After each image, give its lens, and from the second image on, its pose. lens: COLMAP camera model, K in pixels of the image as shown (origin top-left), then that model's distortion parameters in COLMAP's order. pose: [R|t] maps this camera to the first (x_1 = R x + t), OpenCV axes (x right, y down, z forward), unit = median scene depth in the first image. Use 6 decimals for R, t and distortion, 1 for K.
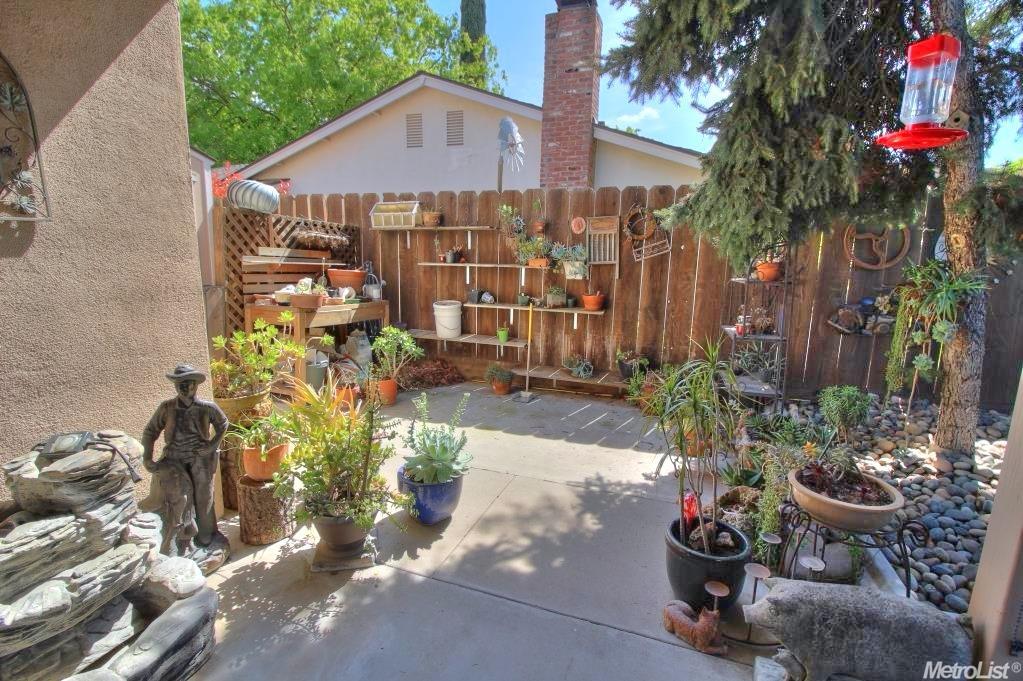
lens RADIAL K [[476.8, 0, 519.6], [0, 476.8, 341.4], [0, 0, 1]] dist [0.003033, -0.011769]
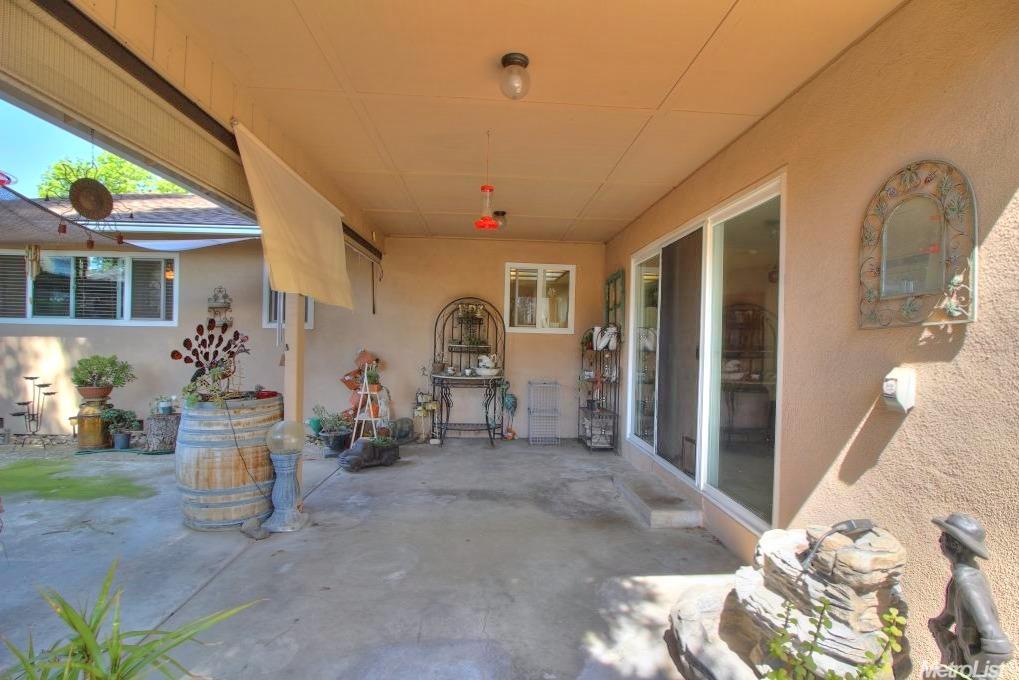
lens RADIAL K [[474.9, 0, 517.6], [0, 474.9, 340.9], [0, 0, 1]] dist [0.003033, -0.011769]
pose [[-0.918107, -0.042722, -0.394023, 0.189910], [-0.109648, 0.982750, 0.148932, -0.266256], [0.380863, 0.179939, -0.906954, 1.545517]]
